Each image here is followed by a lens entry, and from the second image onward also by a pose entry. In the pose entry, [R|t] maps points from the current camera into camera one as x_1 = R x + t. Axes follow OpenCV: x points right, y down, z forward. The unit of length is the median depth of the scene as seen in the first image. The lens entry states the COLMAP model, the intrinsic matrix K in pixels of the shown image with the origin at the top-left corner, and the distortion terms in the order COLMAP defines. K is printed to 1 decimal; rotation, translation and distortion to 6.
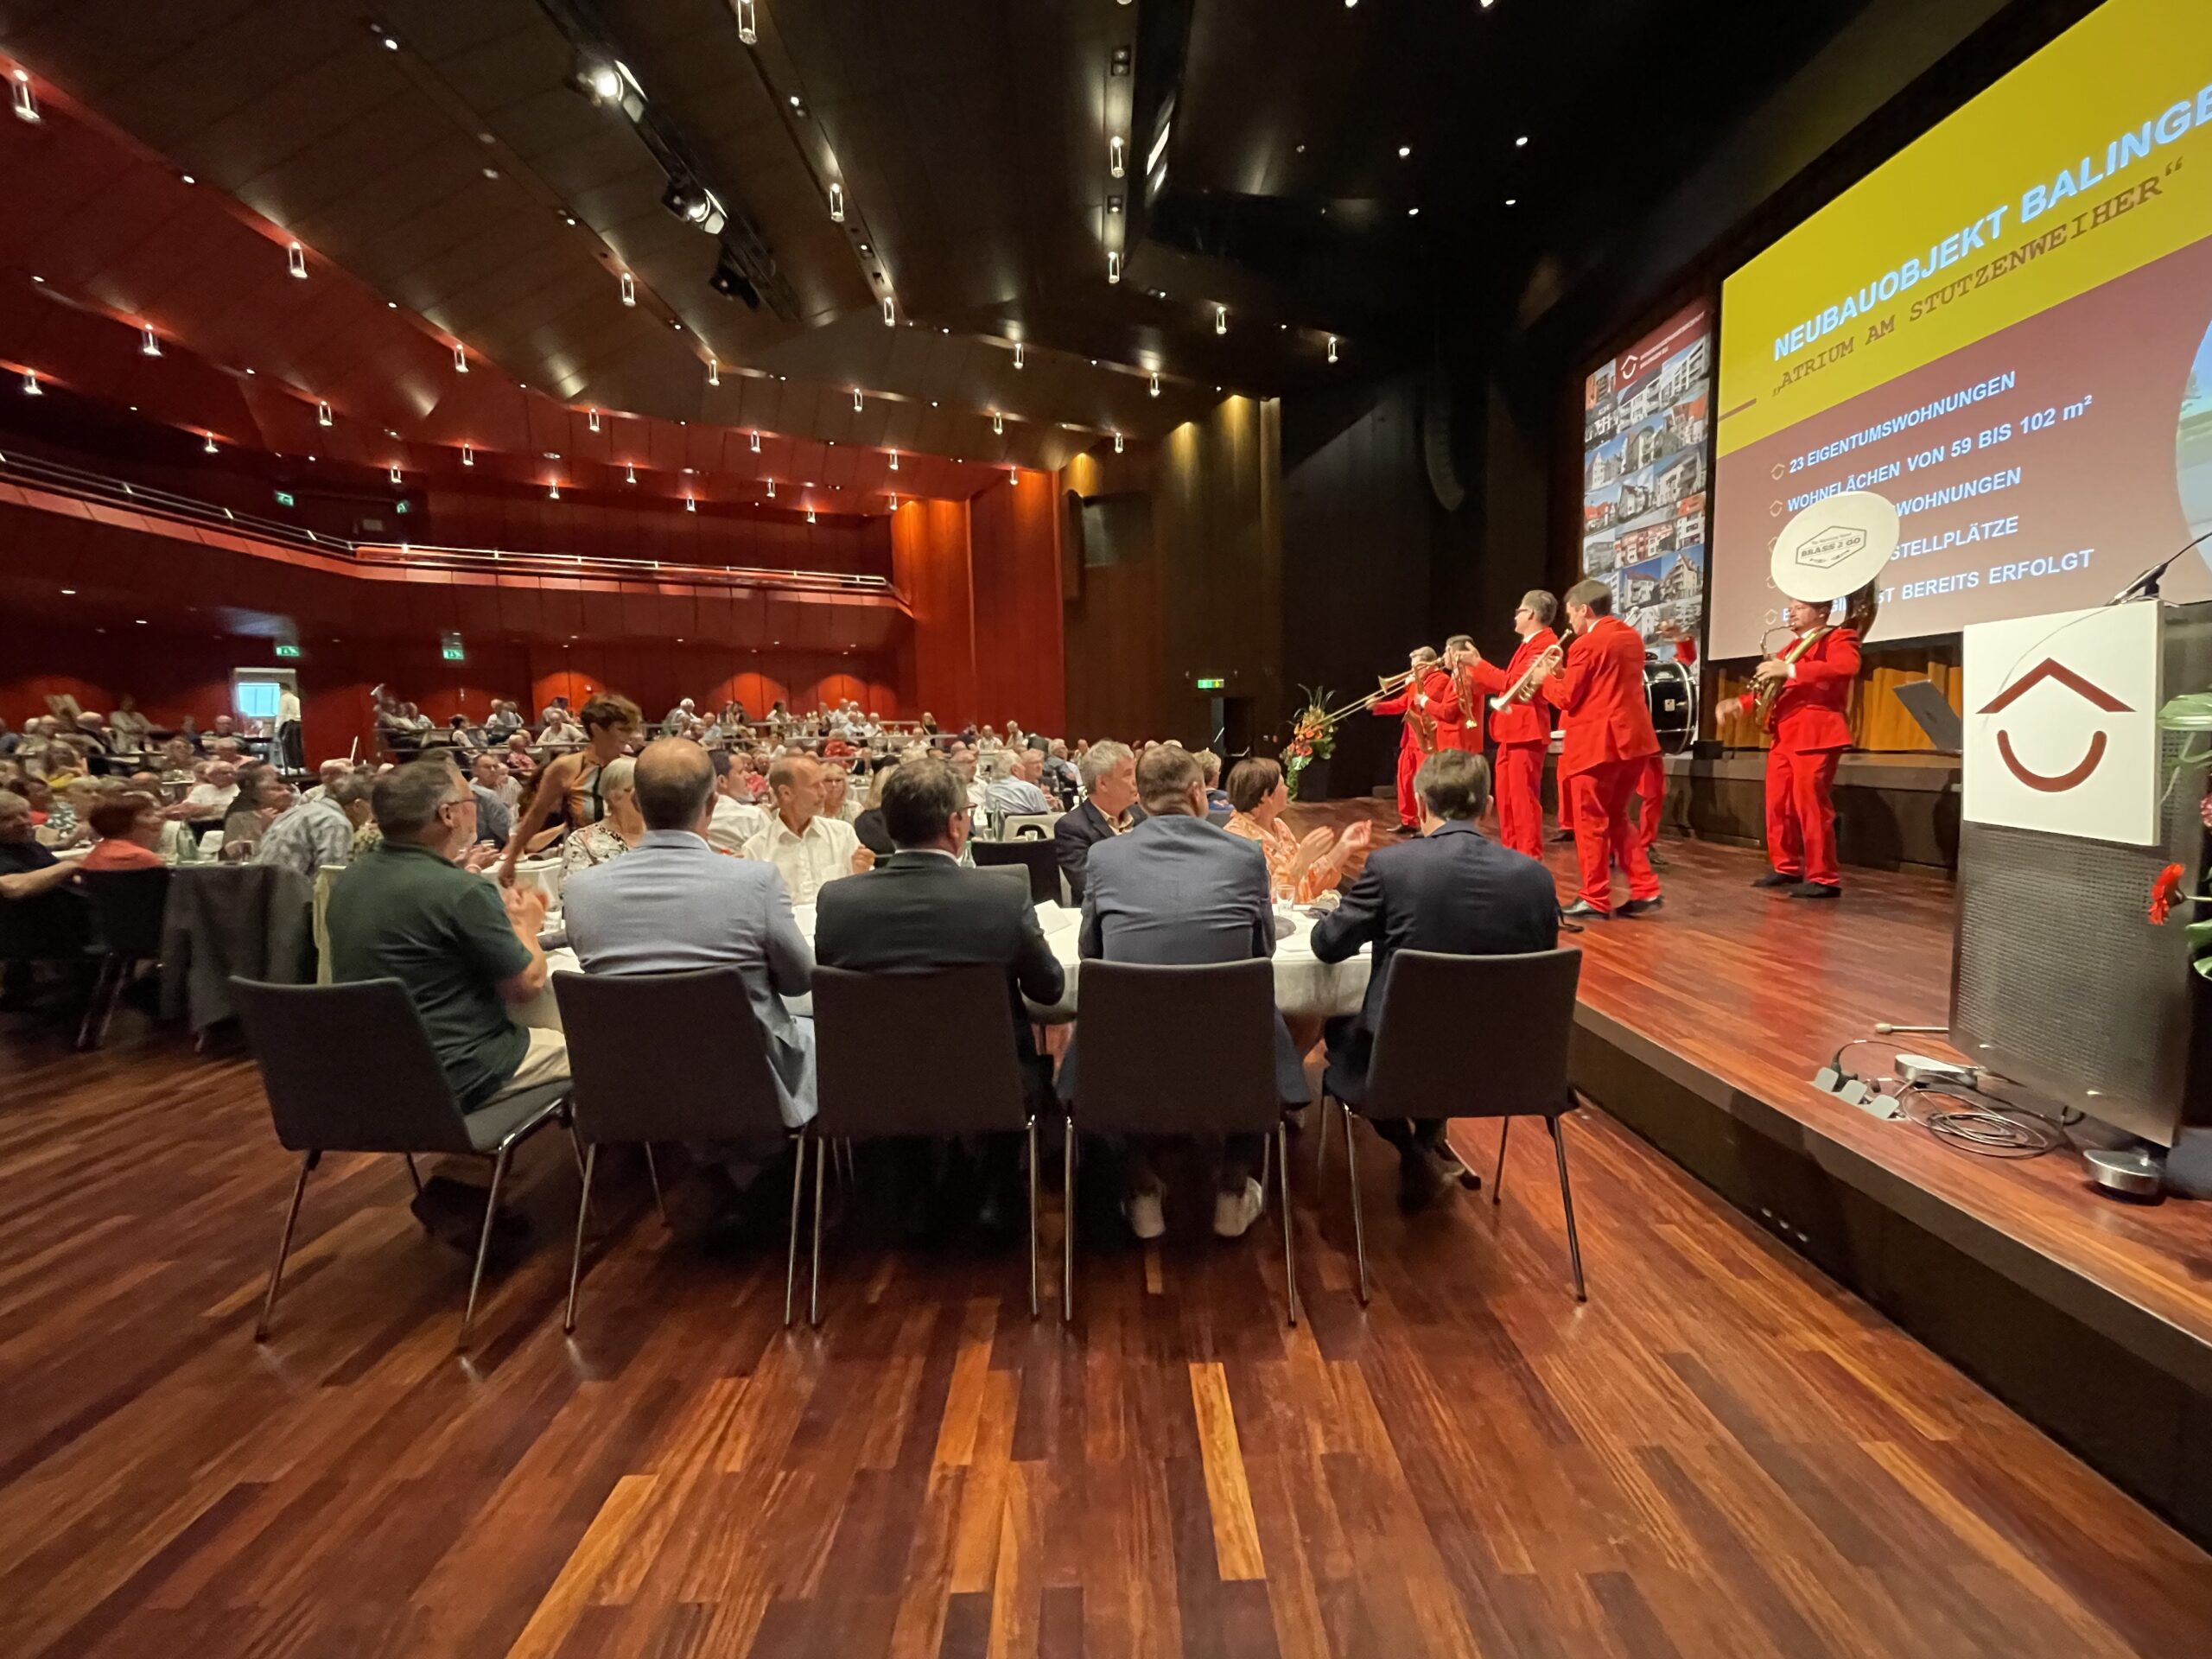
lens RADIAL K [[900.2, 0, 1106.8], [0, 900.2, 821.0], [0, 0, 1]] dist [-0.000100, 0.000261]
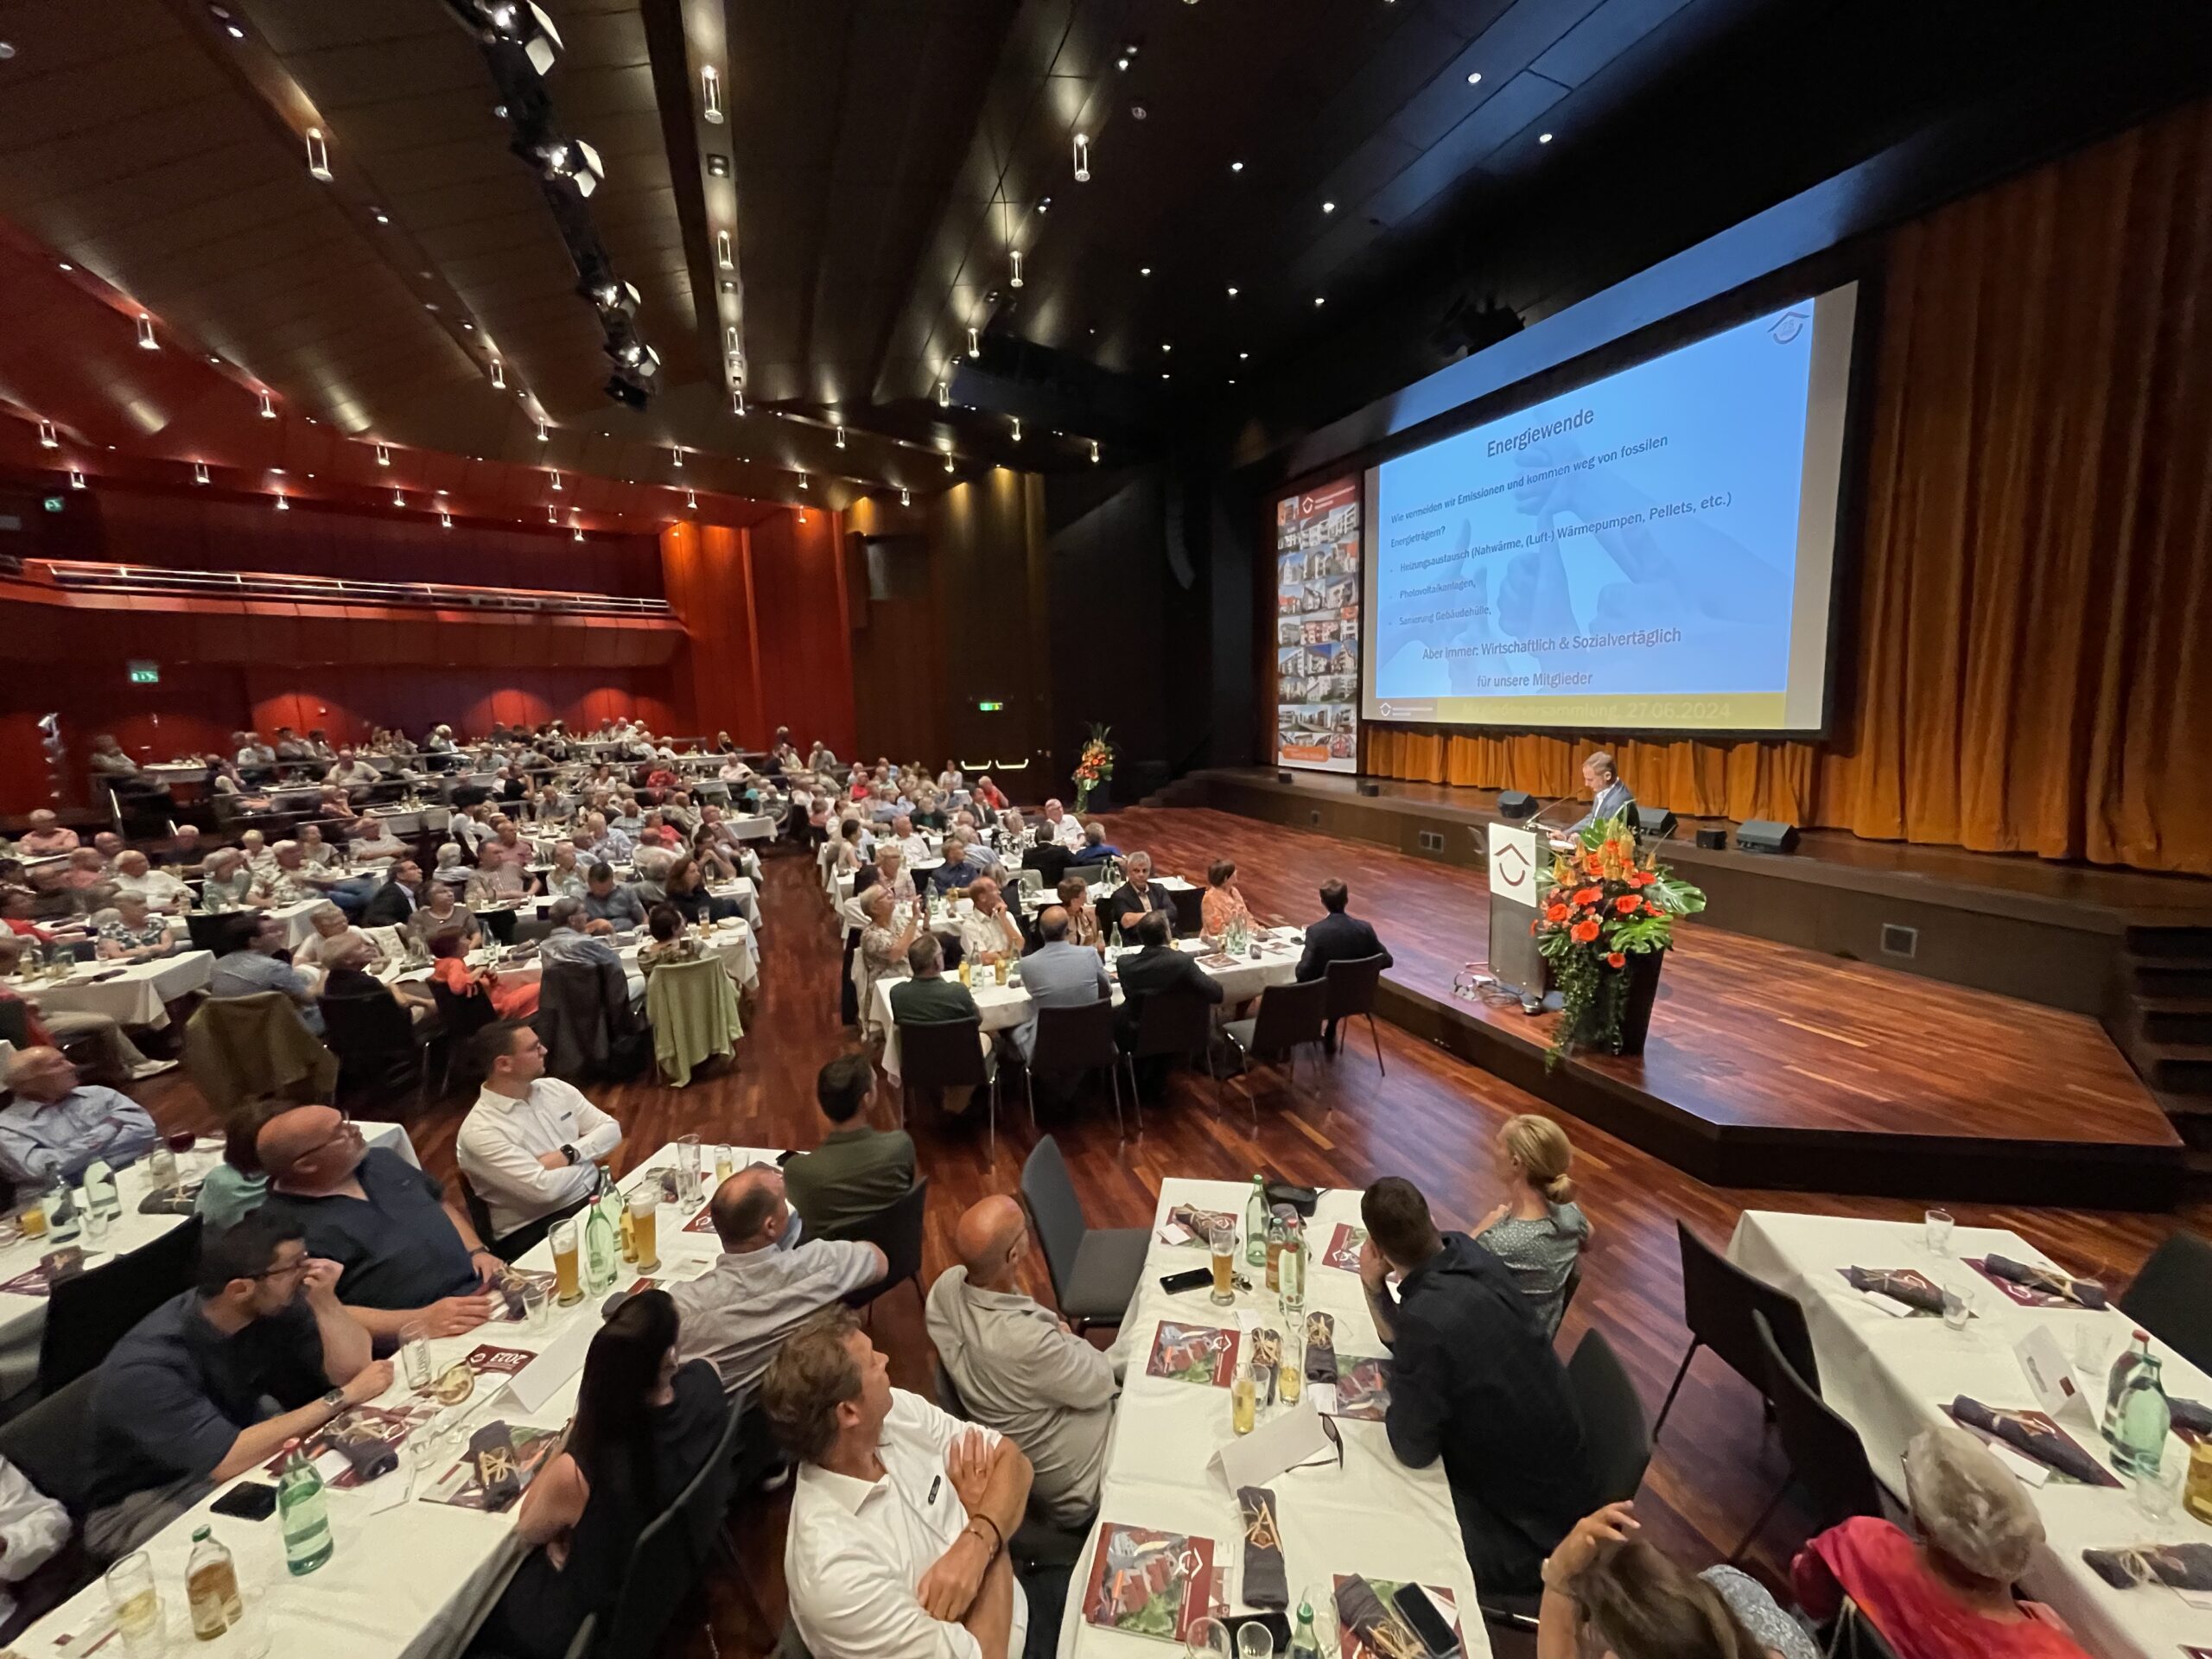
lens RADIAL K [[884.0, 0, 1097.0], [0, 884.0, 838.8], [0, 0, 1]] dist [0.001291, 0.000089]
pose [[0.943563, -0.057640, 0.326139, -0.234657], [0.037984, 0.997075, 0.066323, -0.084342], [-0.329008, -0.050192, 0.942992, -0.253060]]
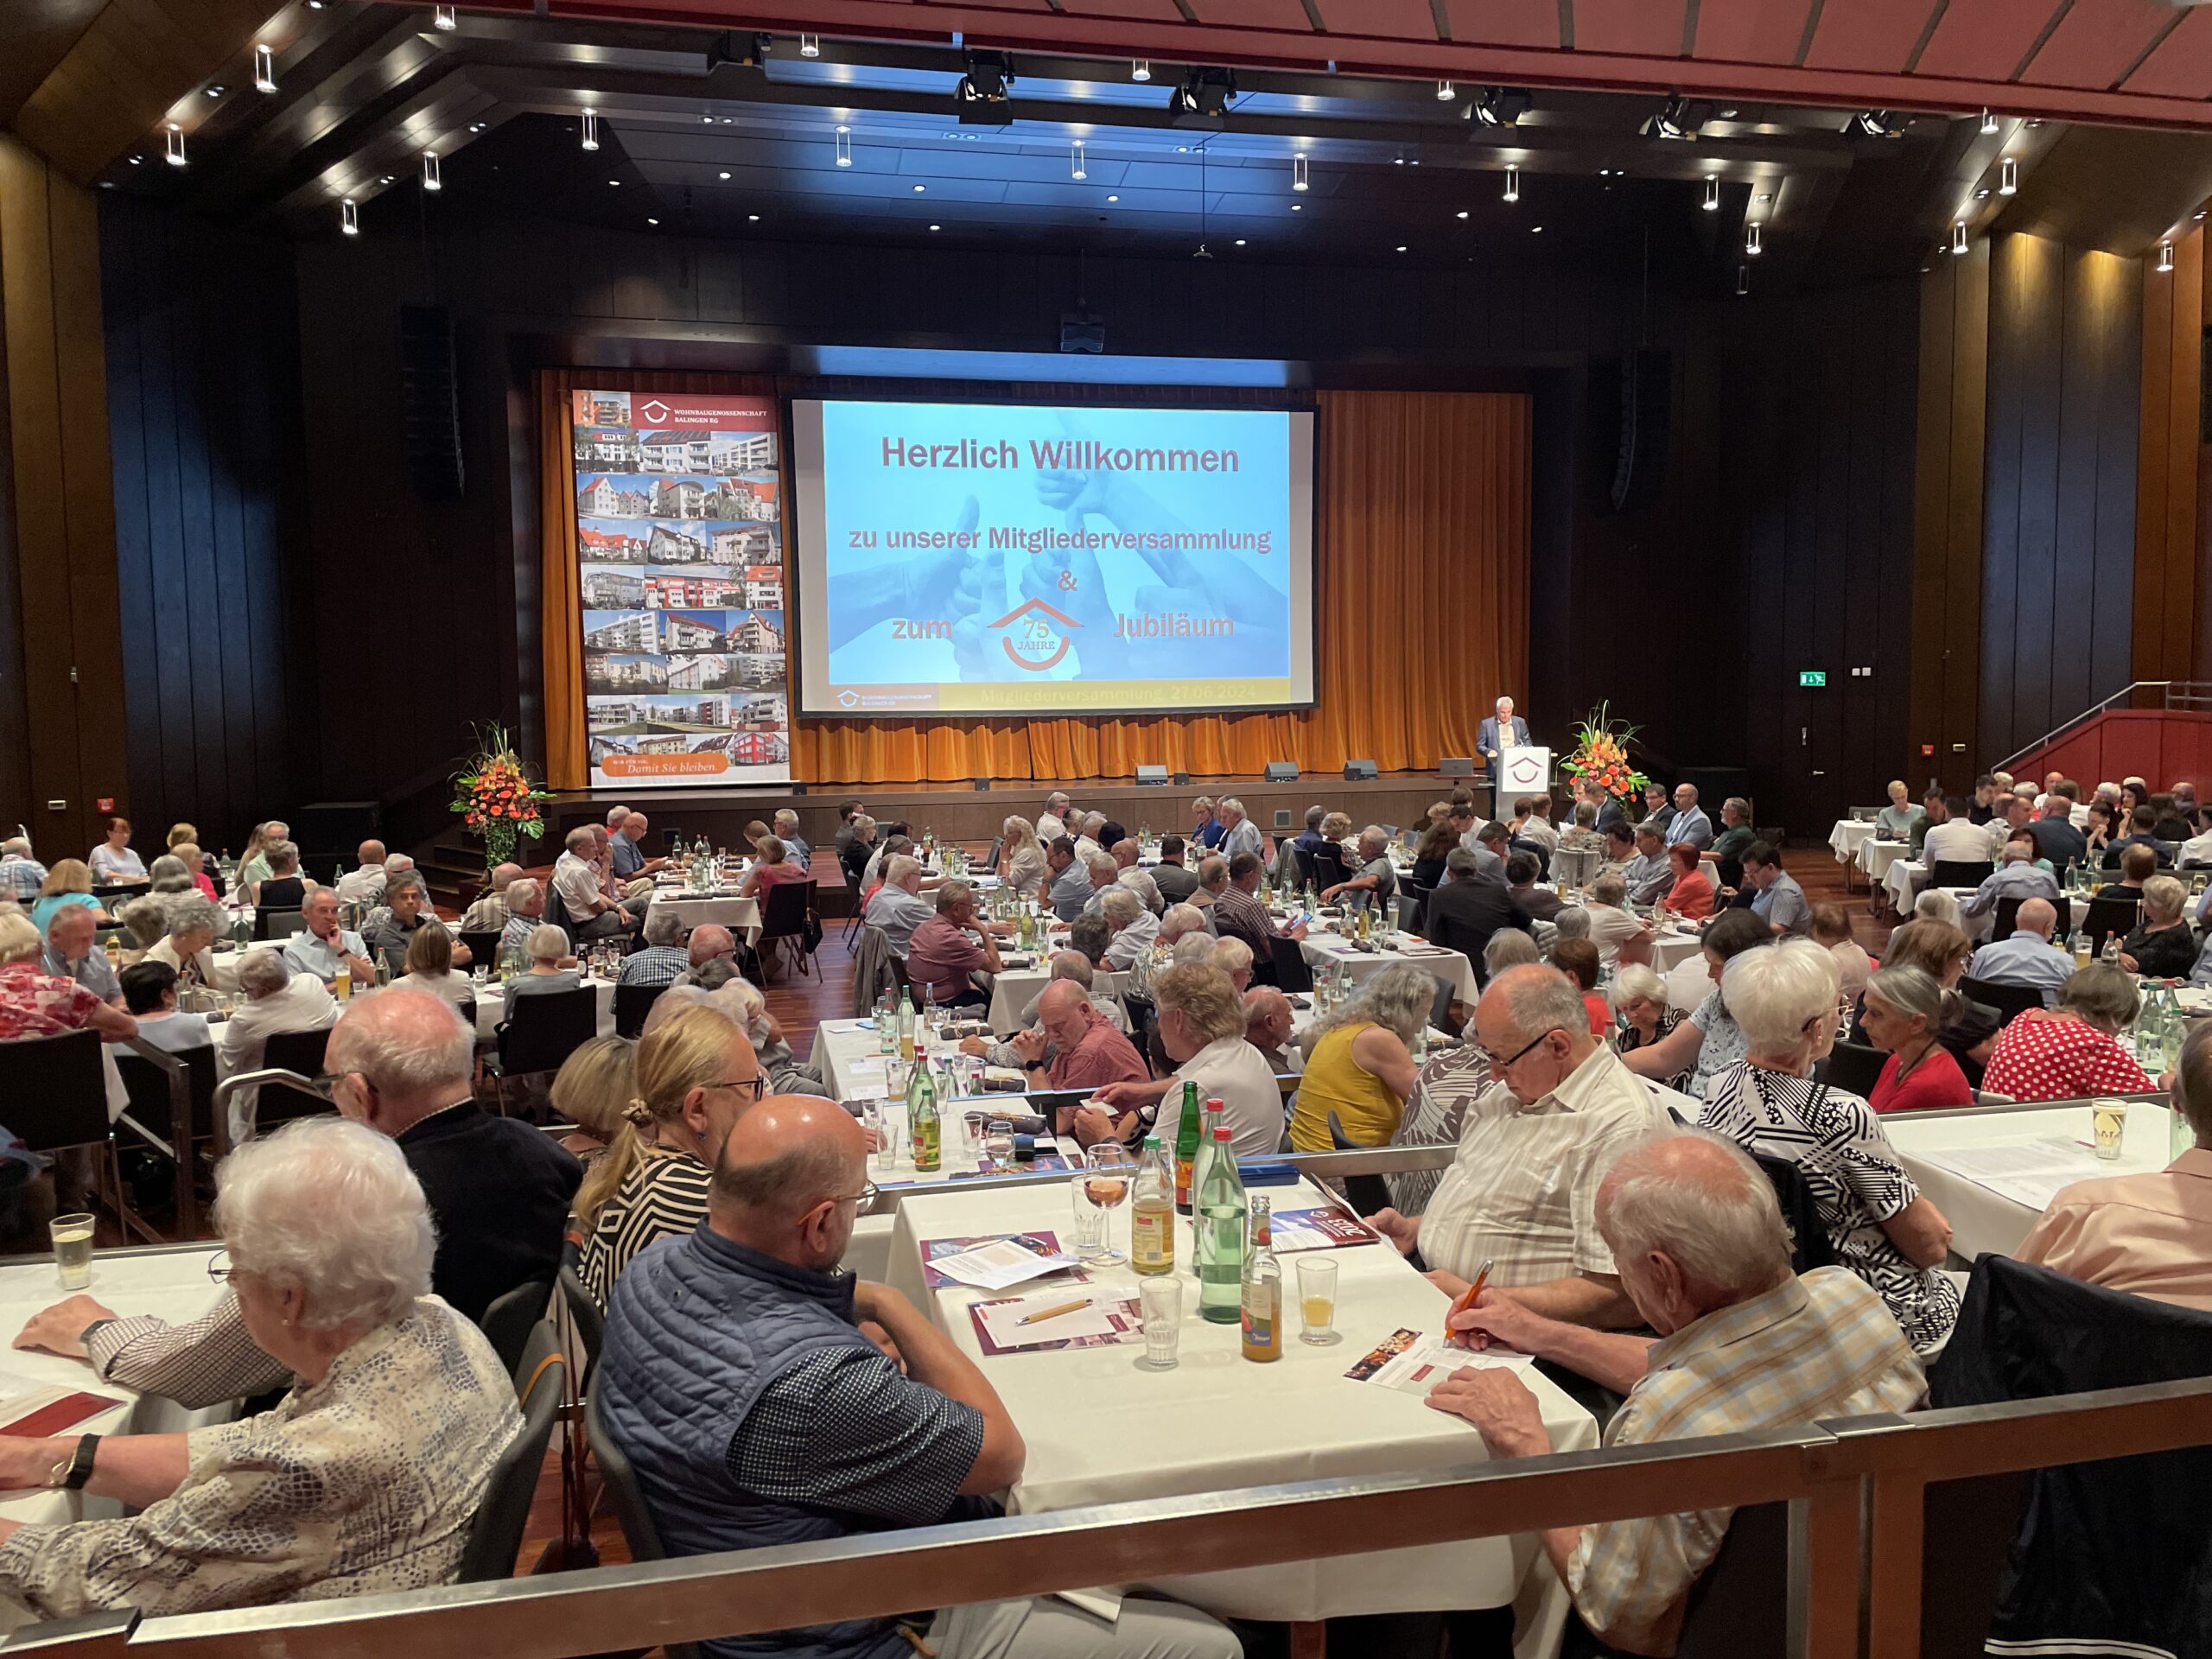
lens RADIAL K [[1660.7, 0, 1106.0], [0, 1660.7, 829.5], [0, 0, 1]] dist [0.086204, -0.126396]
pose [[-0.205853, -0.060479, 0.976712, -1.435512], [0.106880, 0.990728, 0.083873, -0.151430], [-0.972729, 0.121657, -0.197481, 0.975346]]
